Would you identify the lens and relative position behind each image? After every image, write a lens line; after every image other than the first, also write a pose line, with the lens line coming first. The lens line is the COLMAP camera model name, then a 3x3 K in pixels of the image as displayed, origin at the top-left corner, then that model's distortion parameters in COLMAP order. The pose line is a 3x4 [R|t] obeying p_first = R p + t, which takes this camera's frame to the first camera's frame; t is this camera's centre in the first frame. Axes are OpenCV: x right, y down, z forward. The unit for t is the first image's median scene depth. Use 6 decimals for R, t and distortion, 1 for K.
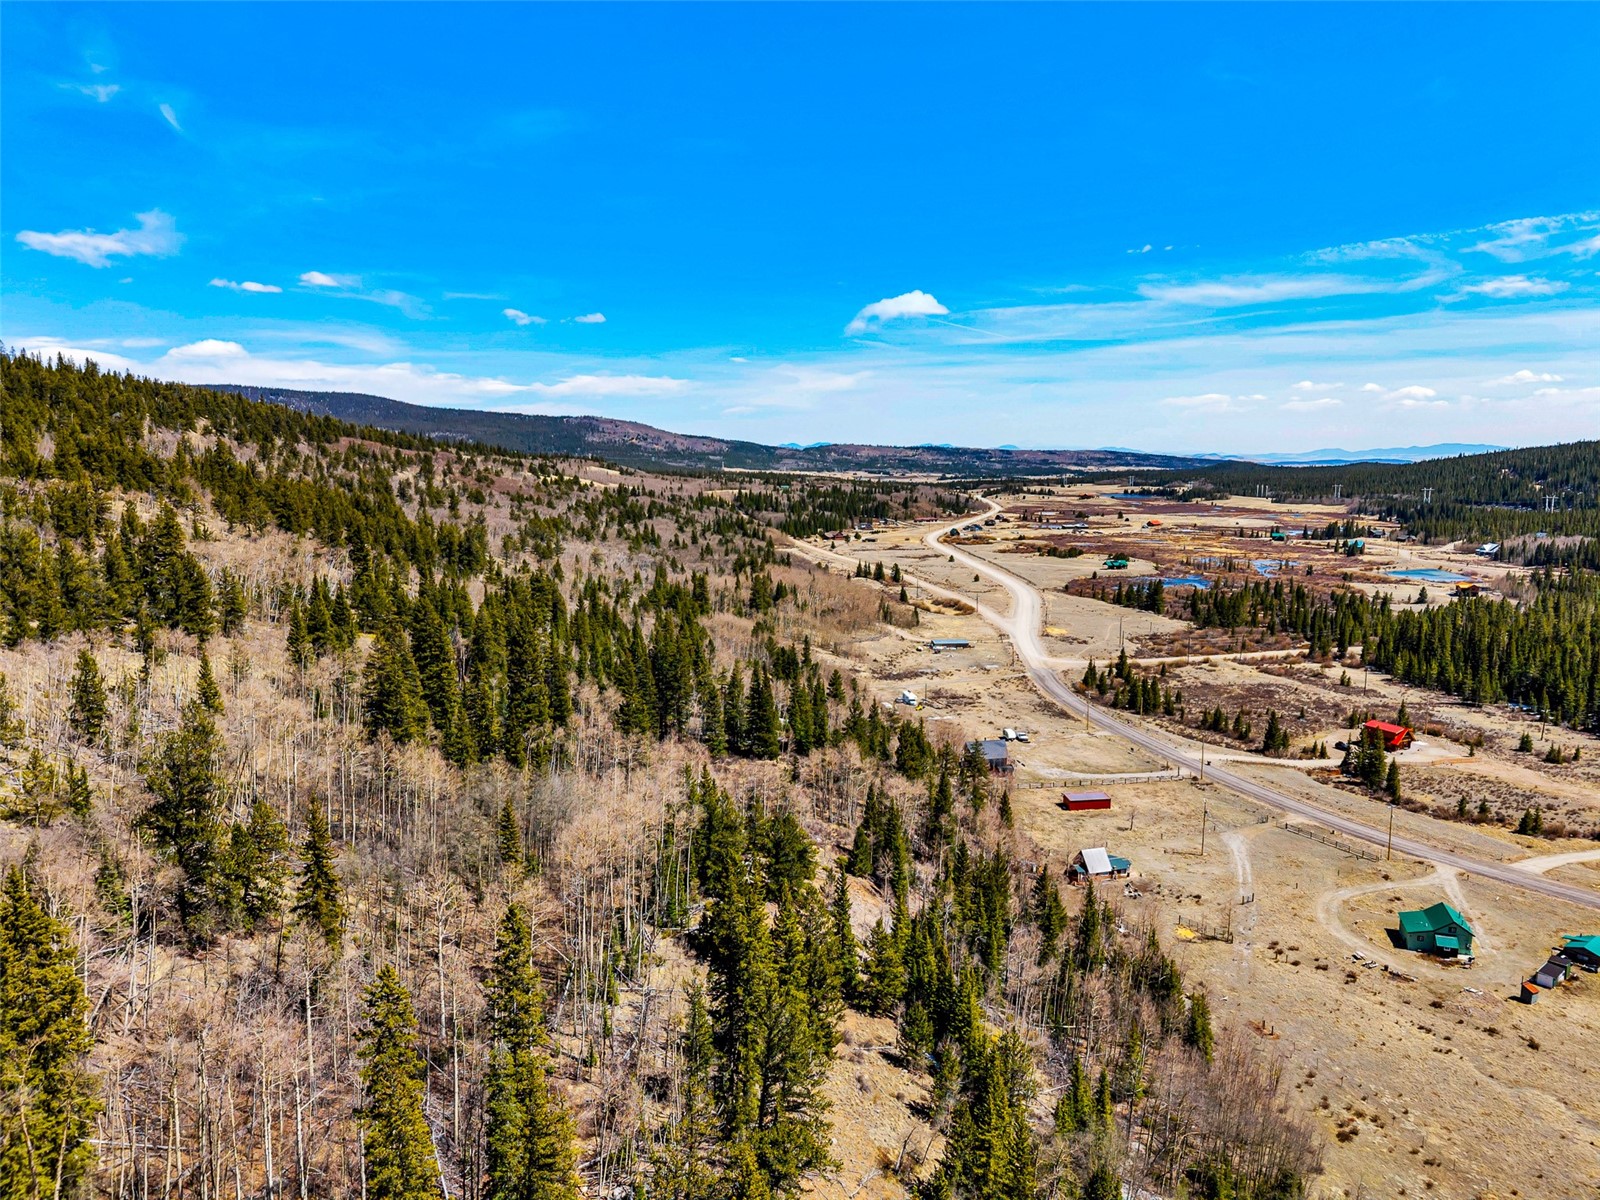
lens RADIAL K [[1109.9, 0, 800.0], [0, 1109.9, 600.0], [0, 0, 1]] dist [0.096410, -0.142657]
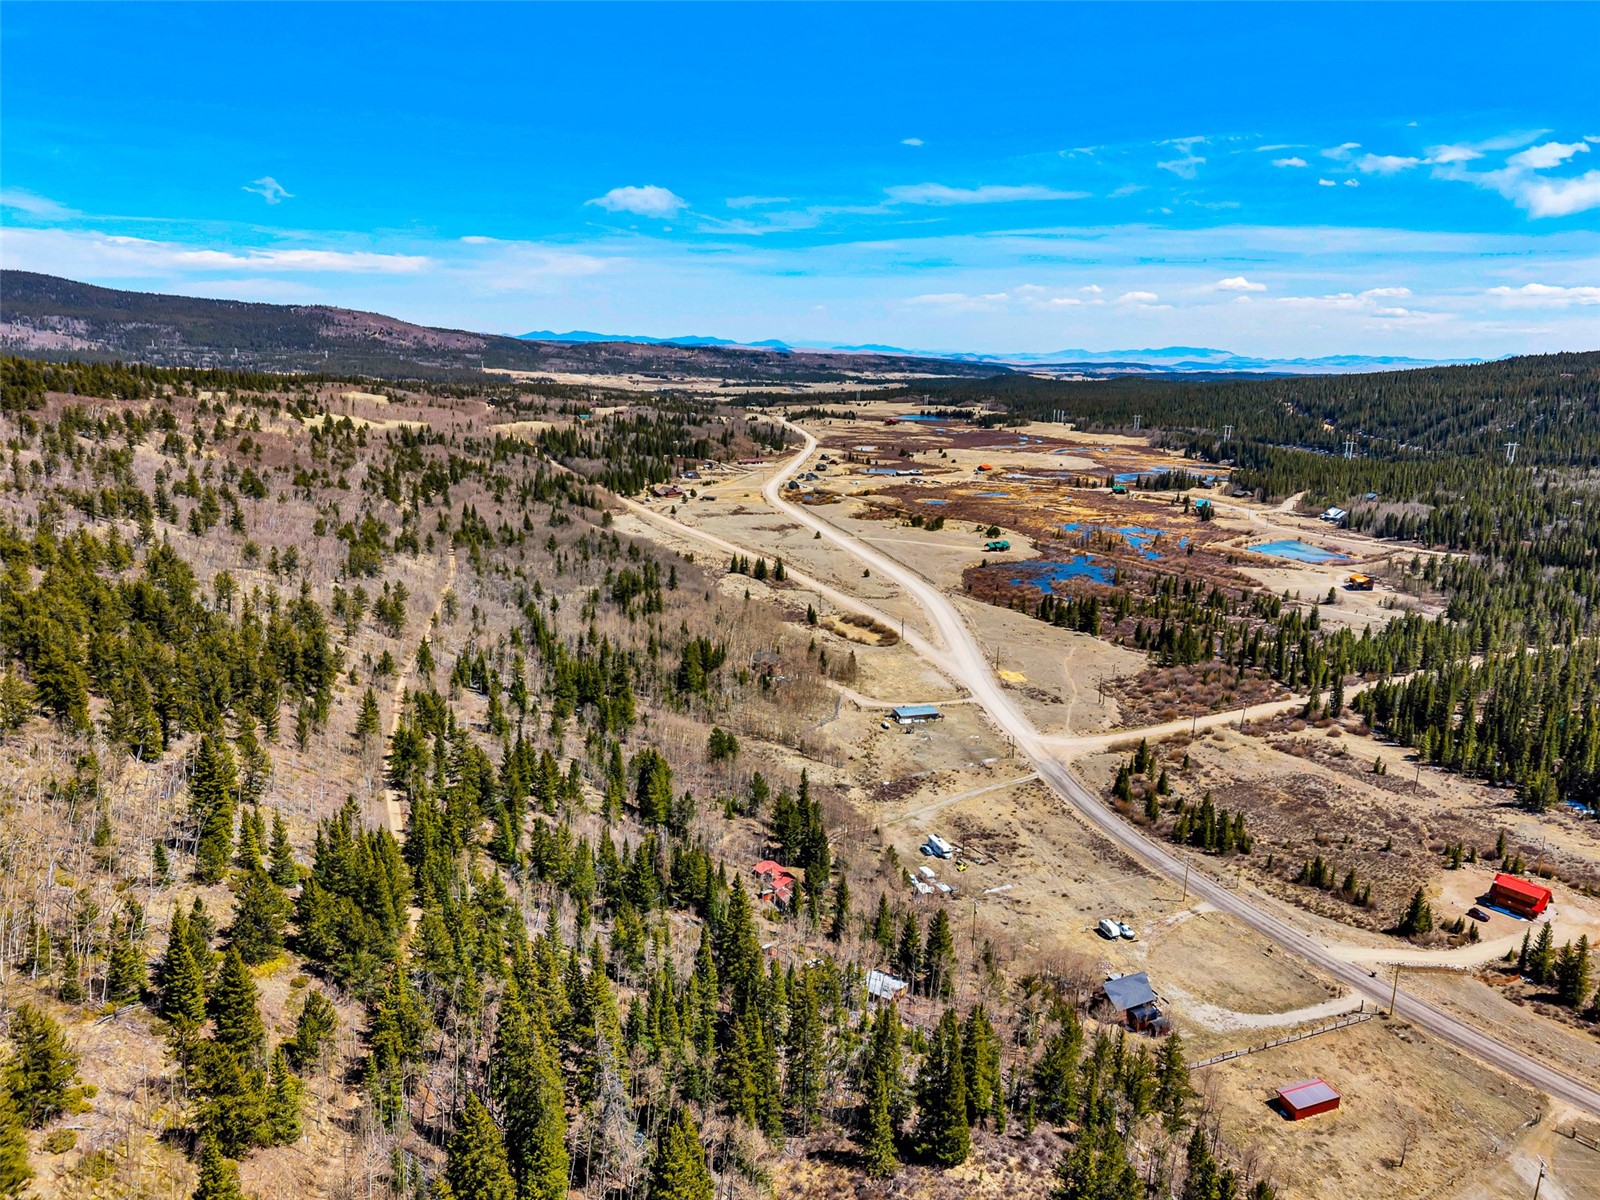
lens RADIAL K [[1109.9, 0, 800.0], [0, 1109.9, 600.0], [0, 0, 1]] dist [0.096410, -0.142657]
pose [[0.975482, -0.031237, 0.217851, -0.048091], [0.008917, 0.994673, 0.102692, -0.048728], [-0.219898, -0.098232, 0.970564, 0.076573]]
